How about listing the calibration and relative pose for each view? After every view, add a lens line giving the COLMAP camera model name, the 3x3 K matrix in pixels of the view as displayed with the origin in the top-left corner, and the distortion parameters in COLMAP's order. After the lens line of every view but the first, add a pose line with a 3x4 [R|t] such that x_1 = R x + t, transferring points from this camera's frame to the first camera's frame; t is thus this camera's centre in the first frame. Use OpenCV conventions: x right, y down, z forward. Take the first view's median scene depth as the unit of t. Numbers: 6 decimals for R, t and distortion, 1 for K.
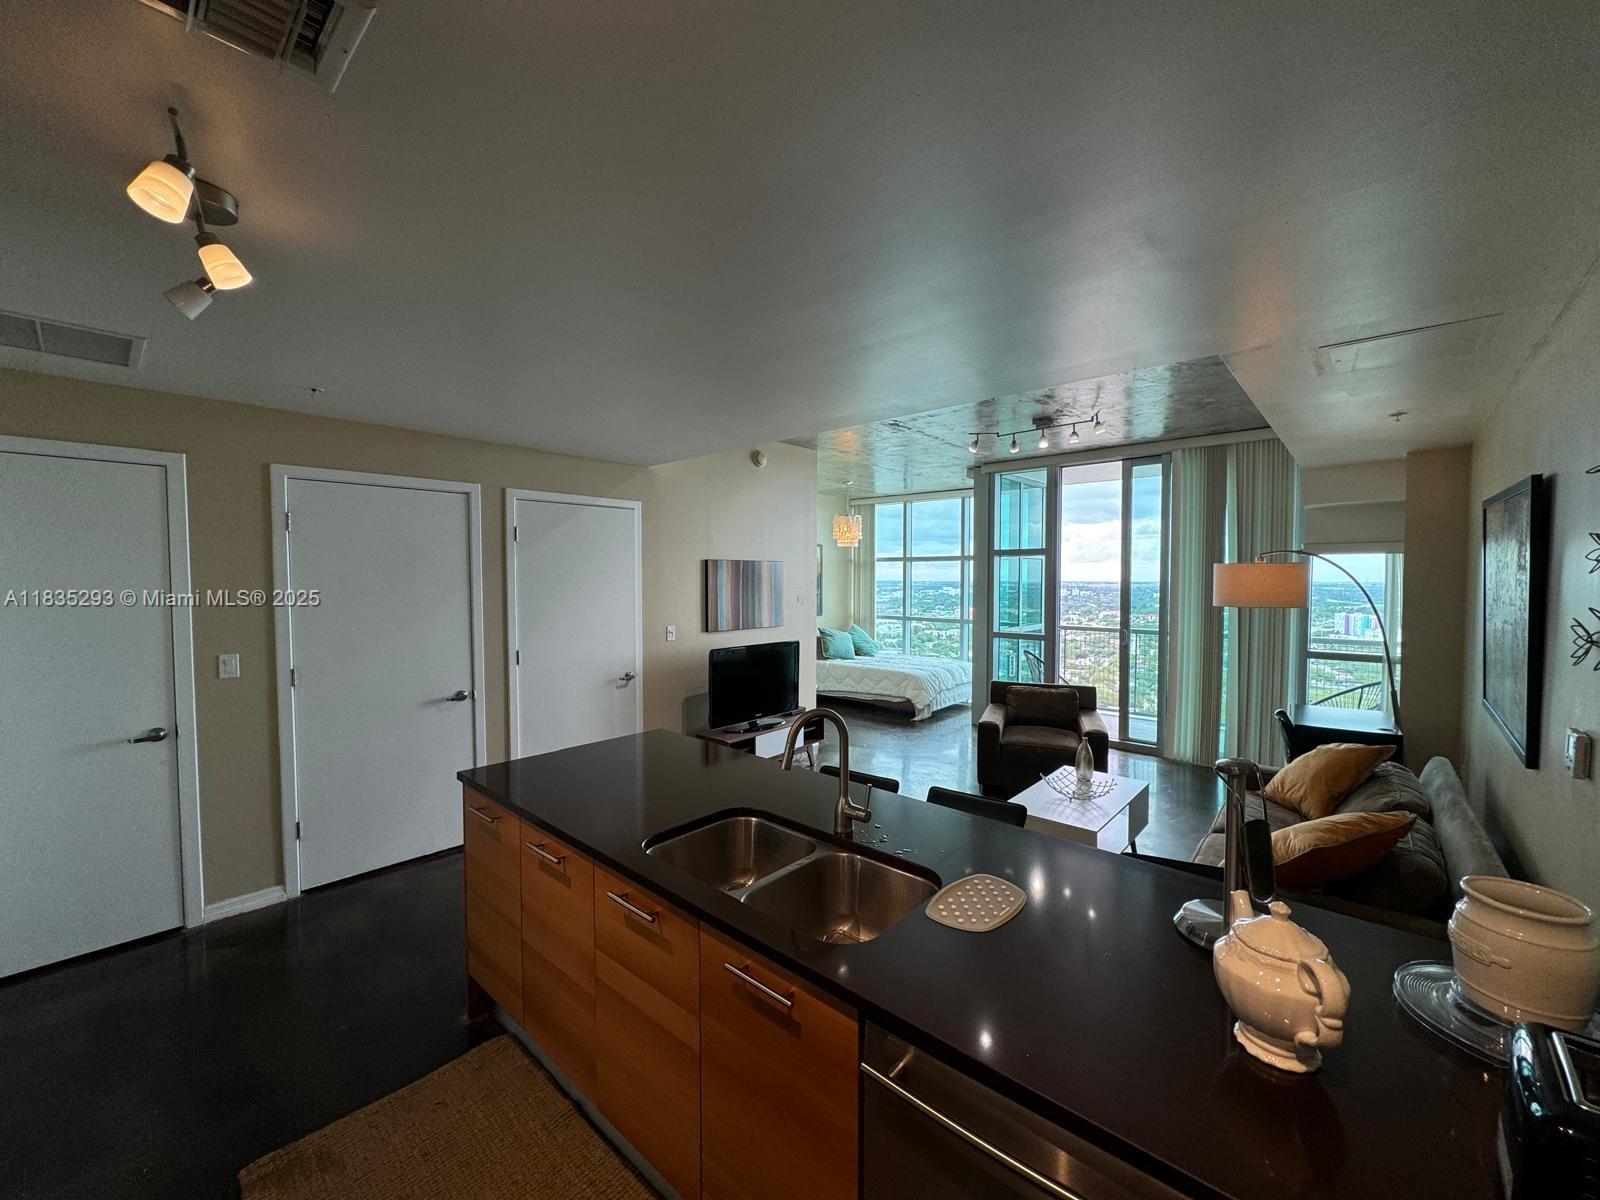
lens RADIAL K [[638.2, 0, 798.6], [0, 638.2, 605.2], [0, 0, 1]] dist [0.000080, -0.000135]
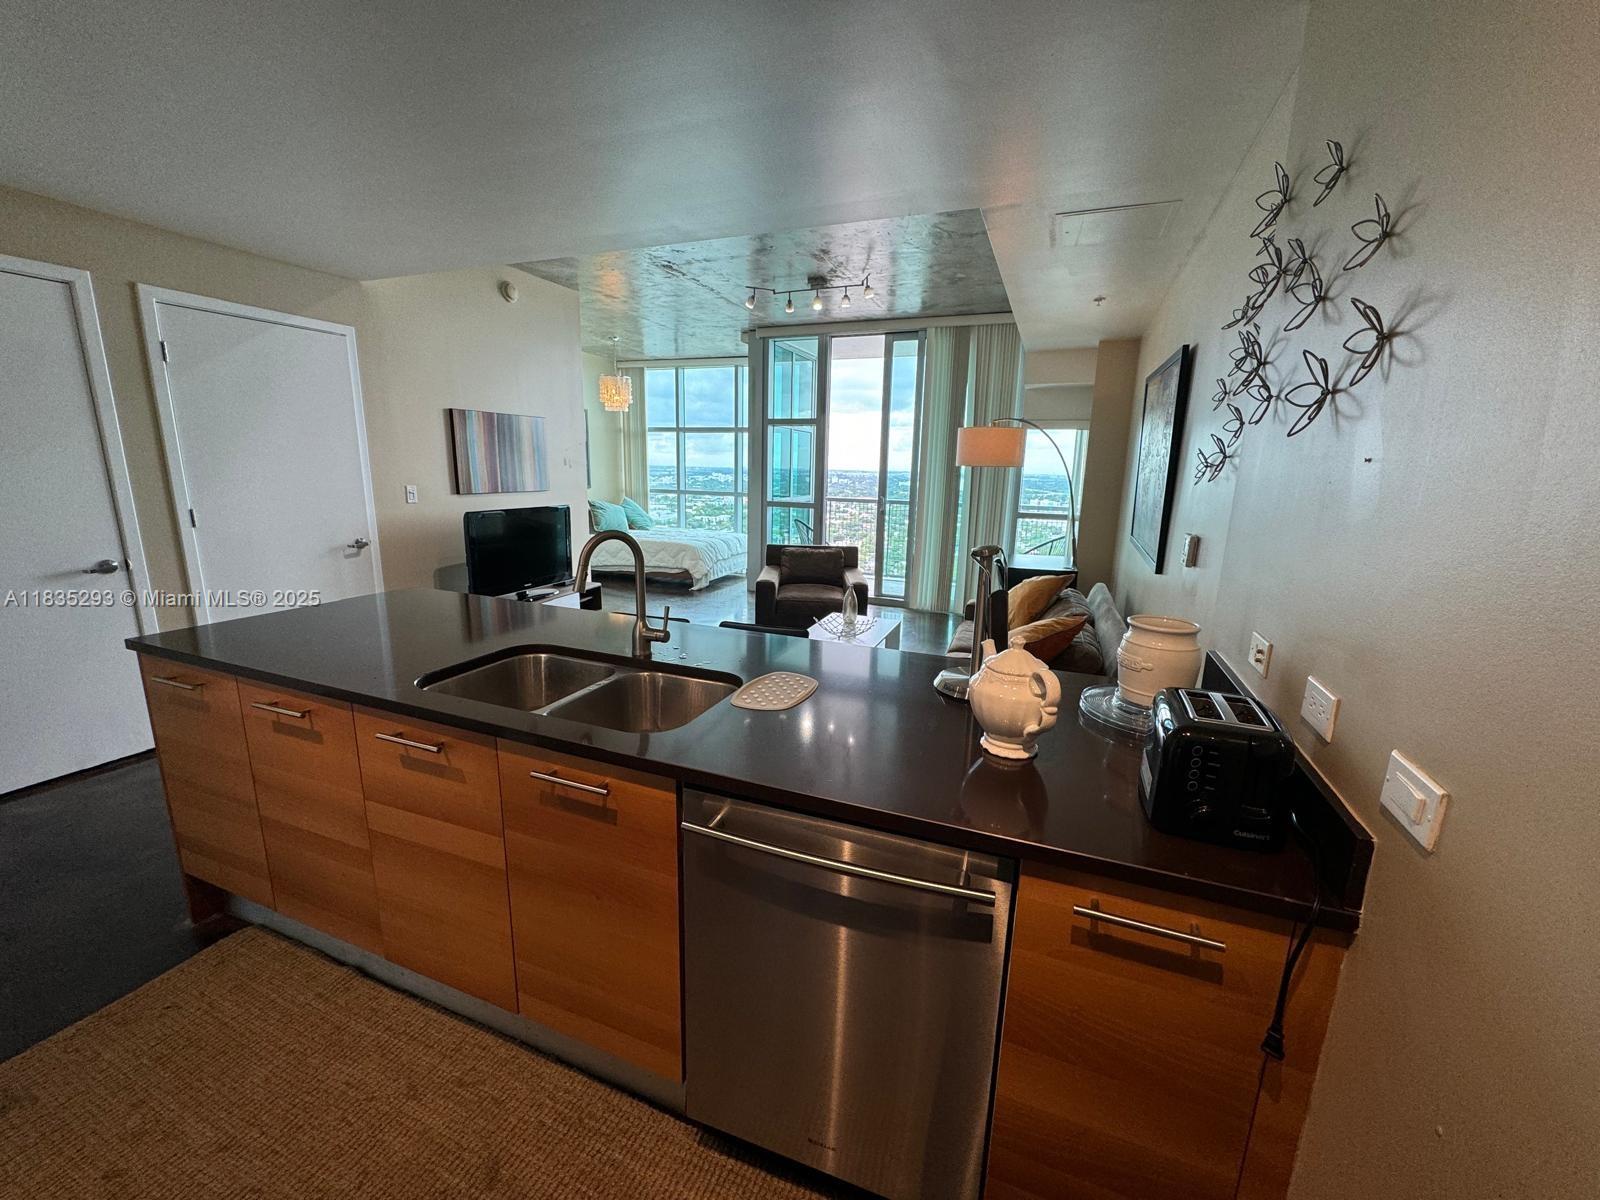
lens RADIAL K [[638.2, 0, 798.4], [0, 638.2, 603.8], [0, 0, 1]] dist [0.000080, -0.000135]
pose [[0.937943, -0.051718, 0.342912, -0.015342], [-0.008801, 0.984949, 0.172623, 0.039764], [-0.346678, -0.164929, 0.923370, 0.001855]]
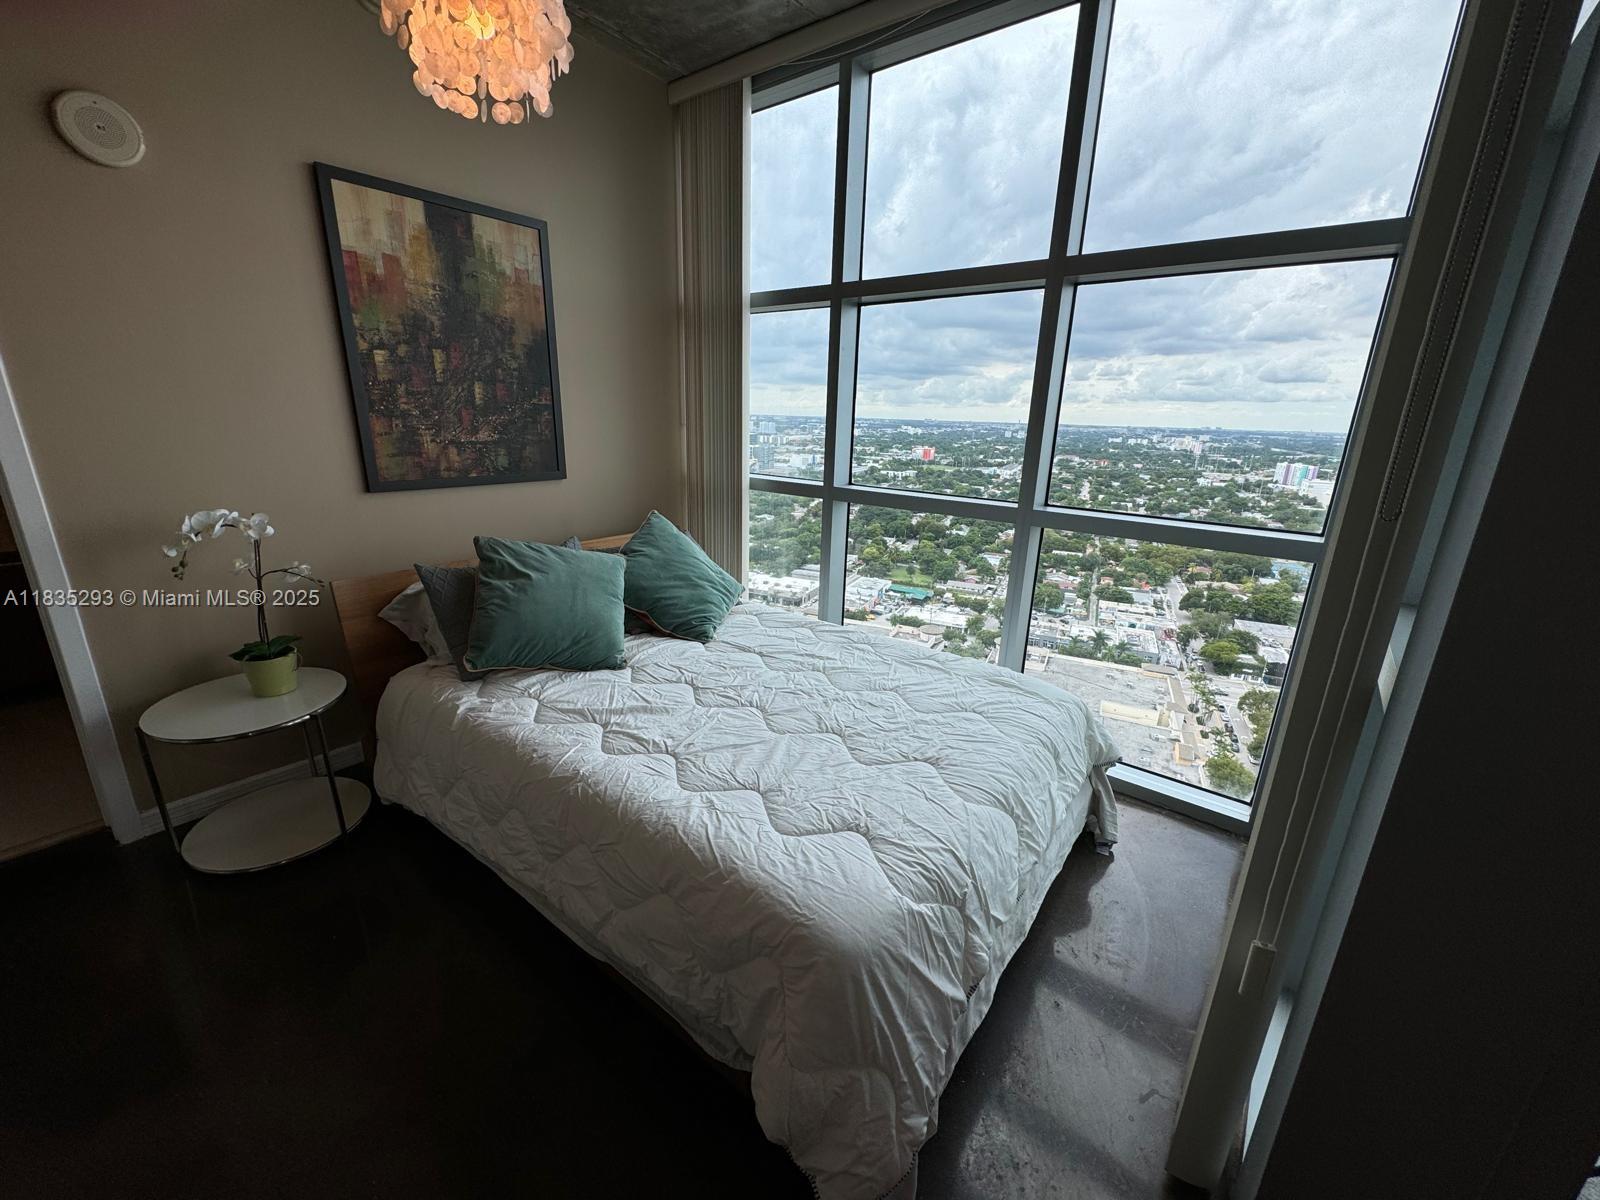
lens RADIAL K [[638.2, 0, 798.0], [0, 638.2, 598.0], [0, 0, 1]] dist [0.000080, -0.000135]
pose [[0.997405, 0.009141, 0.071411, 0.259767], [-0.025892, 0.971084, 0.237330, -0.008707], [-0.067176, -0.238564, 0.968801, 1.374944]]
